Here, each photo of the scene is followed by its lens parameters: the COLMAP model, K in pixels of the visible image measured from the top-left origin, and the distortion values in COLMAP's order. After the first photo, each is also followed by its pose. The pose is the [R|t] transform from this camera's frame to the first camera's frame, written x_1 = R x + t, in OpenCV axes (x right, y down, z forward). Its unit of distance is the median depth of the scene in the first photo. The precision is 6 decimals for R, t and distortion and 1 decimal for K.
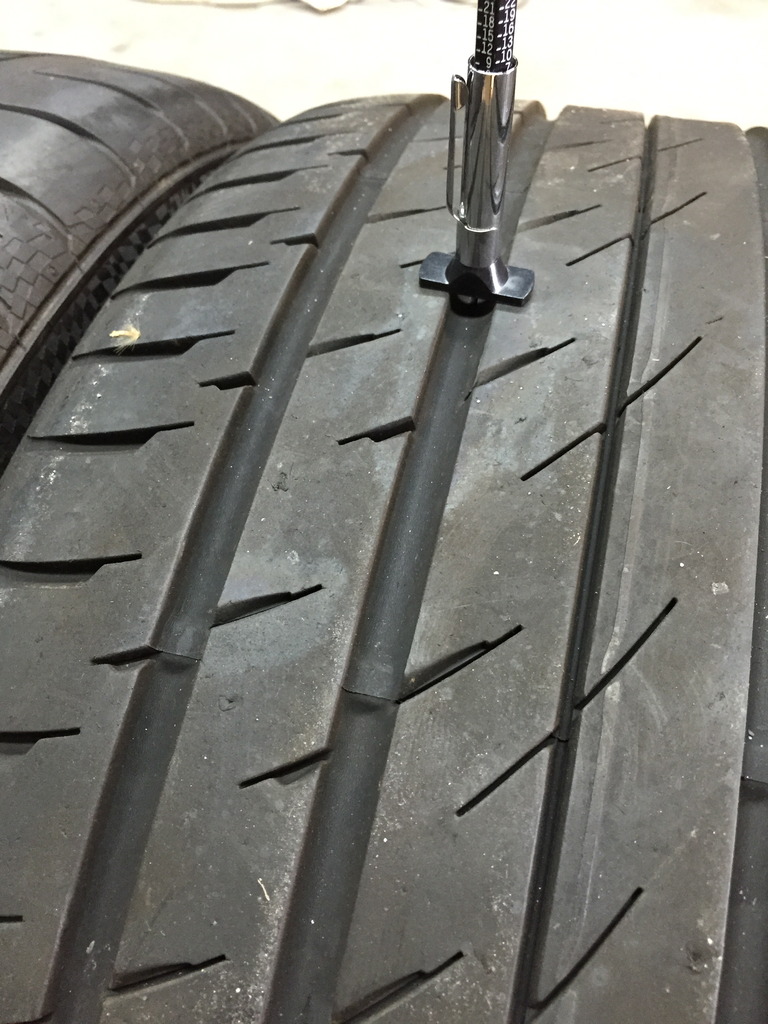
lens RADIAL K [[913.6, 0, 387.2], [0, 913.6, 507.1], [0, 0, 1]] dist [0.049226, -0.059279]
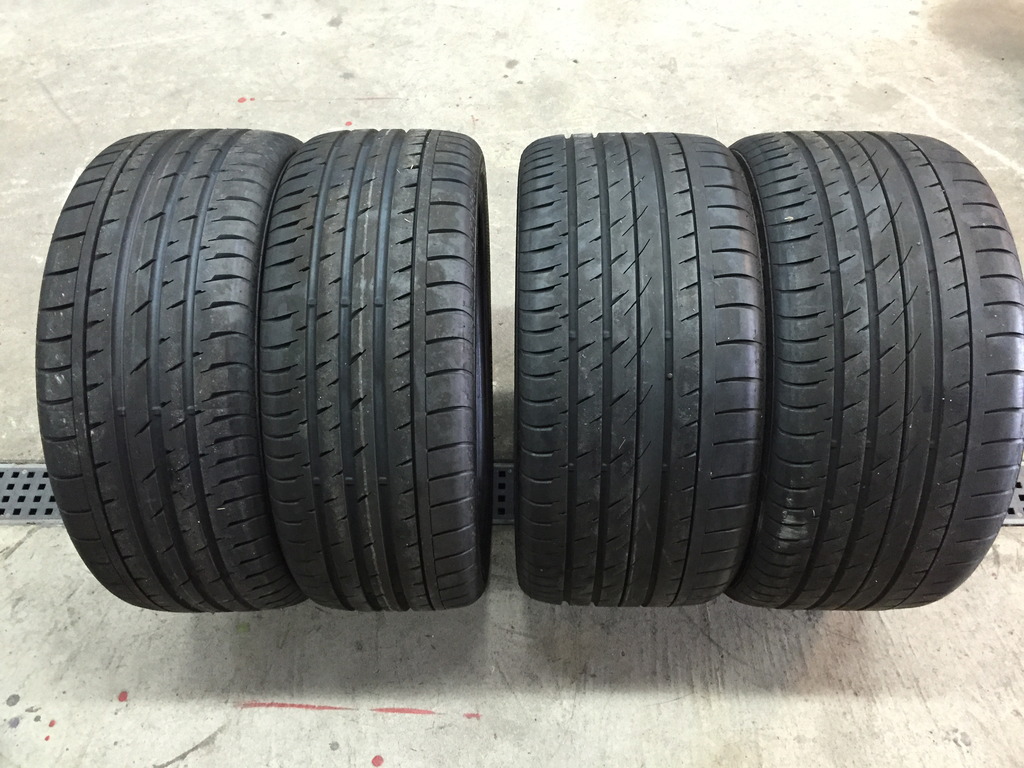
lens RADIAL K [[883.9, 0, 510.1], [0, 883.9, 397.2], [0, 0, 1]] dist [0.080814, -0.109034]
pose [[0.974414, -0.176018, 0.139771, -3.033511], [0.167387, 0.983305, 0.071366, 0.193264], [-0.149999, -0.046144, 0.987609, -4.173458]]
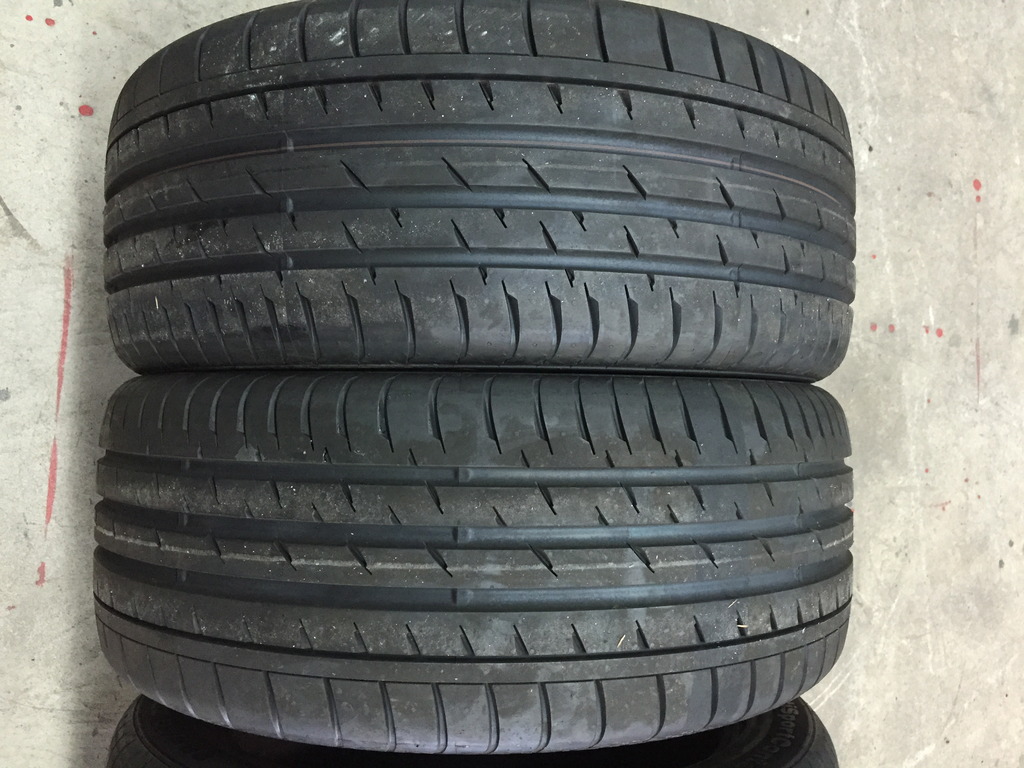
lens RADIAL K [[883.8, 0, 512.0], [0, 883.8, 384.0], [0, 0, 1]] dist [0.073717, -0.107848]
pose [[0.184902, 0.978472, 0.091675, -3.893342], [-0.950394, 0.154291, 0.270084, -1.201515], [0.250125, -0.137066, 0.958462, -1.434084]]
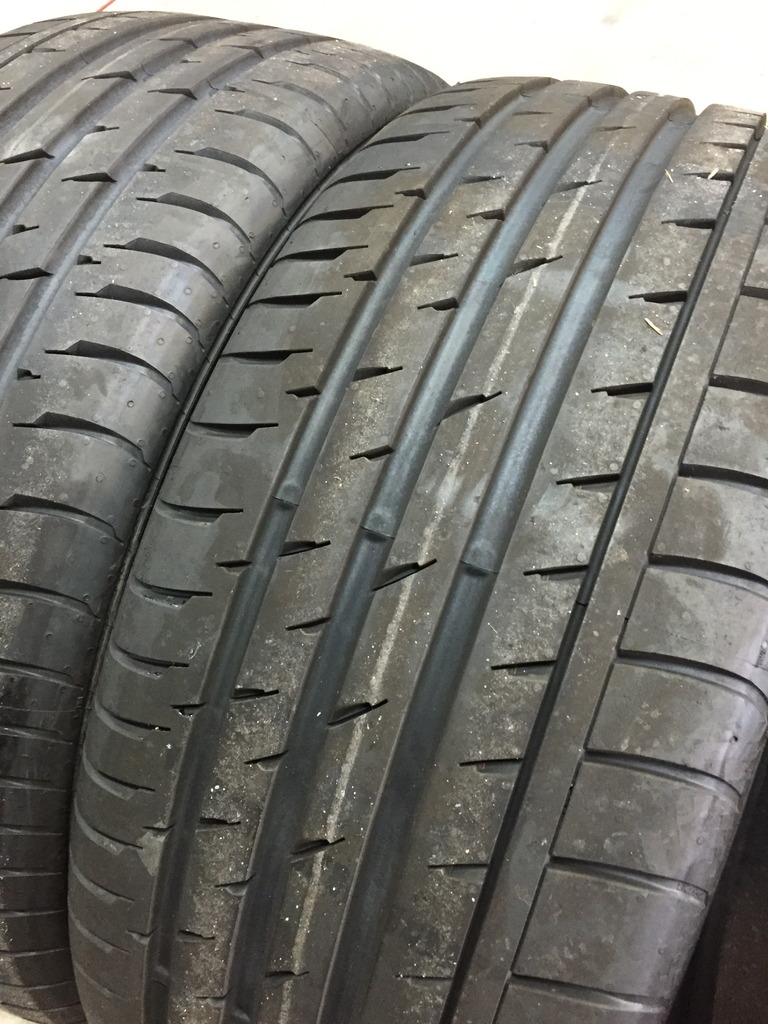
lens RADIAL K [[883.8, 0, 391.9], [0, 883.8, 510.7], [0, 0, 1]] dist [0.073717, -0.107848]
pose [[0.979518, 0.136392, -0.148129, -2.882299], [-0.122527, 0.987511, 0.099045, -0.358600], [0.159788, -0.078867, 0.983996, -0.360419]]
